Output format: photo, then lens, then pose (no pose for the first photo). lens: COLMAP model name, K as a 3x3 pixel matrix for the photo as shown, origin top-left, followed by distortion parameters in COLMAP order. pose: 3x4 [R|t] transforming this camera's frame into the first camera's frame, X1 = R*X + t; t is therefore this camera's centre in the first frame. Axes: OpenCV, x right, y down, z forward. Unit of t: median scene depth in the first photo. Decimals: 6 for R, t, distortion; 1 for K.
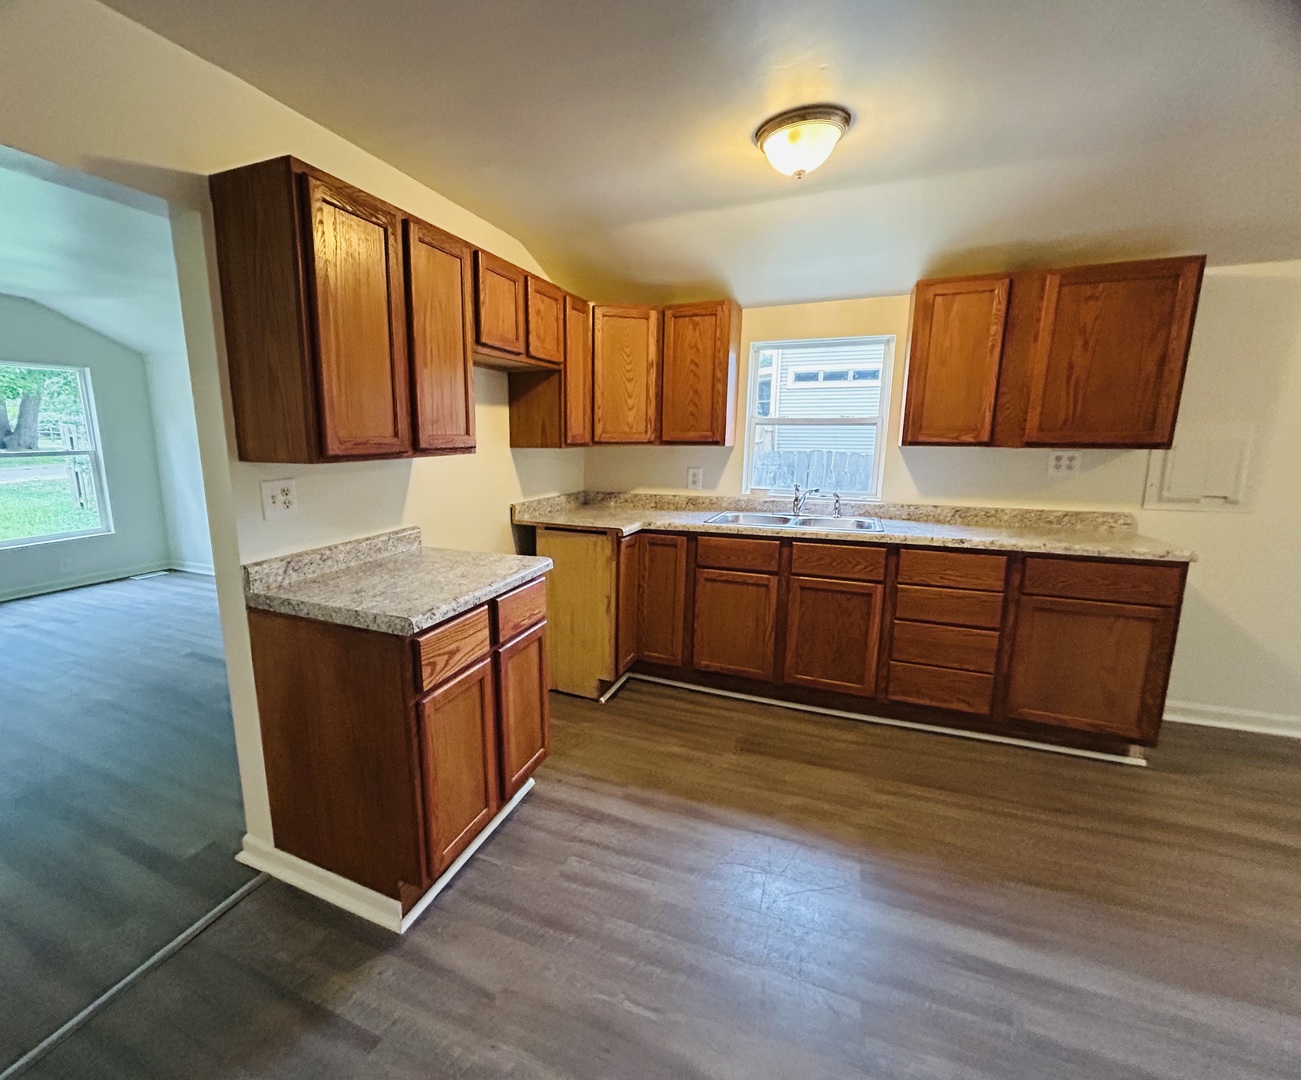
lens RADIAL K [[580.7, 0, 582.8], [0, 580.7, 538.2], [0, 0, 1]] dist [0.000805, 0.000152]
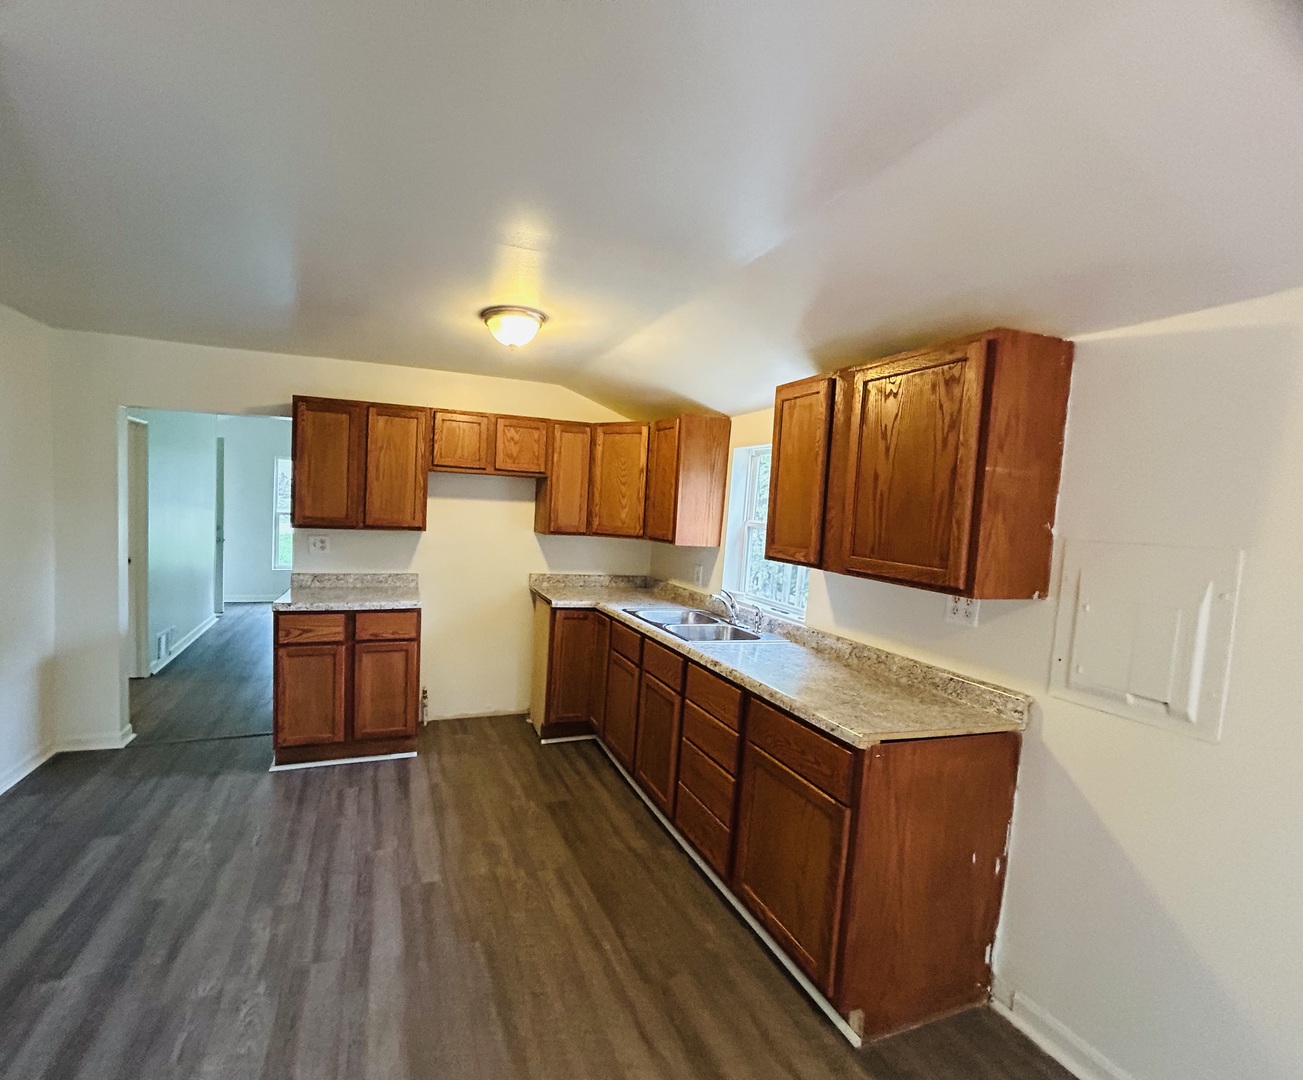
lens RADIAL K [[582.9, 0, 585.2], [0, 582.9, 546.1], [0, 0, 1]] dist [0.010640, 0.000001]
pose [[0.686248, 0.088591, -0.721952, 1.105192], [-0.180487, 0.982253, -0.051029, -0.088939], [0.704619, 0.165322, 0.690059, 0.178368]]
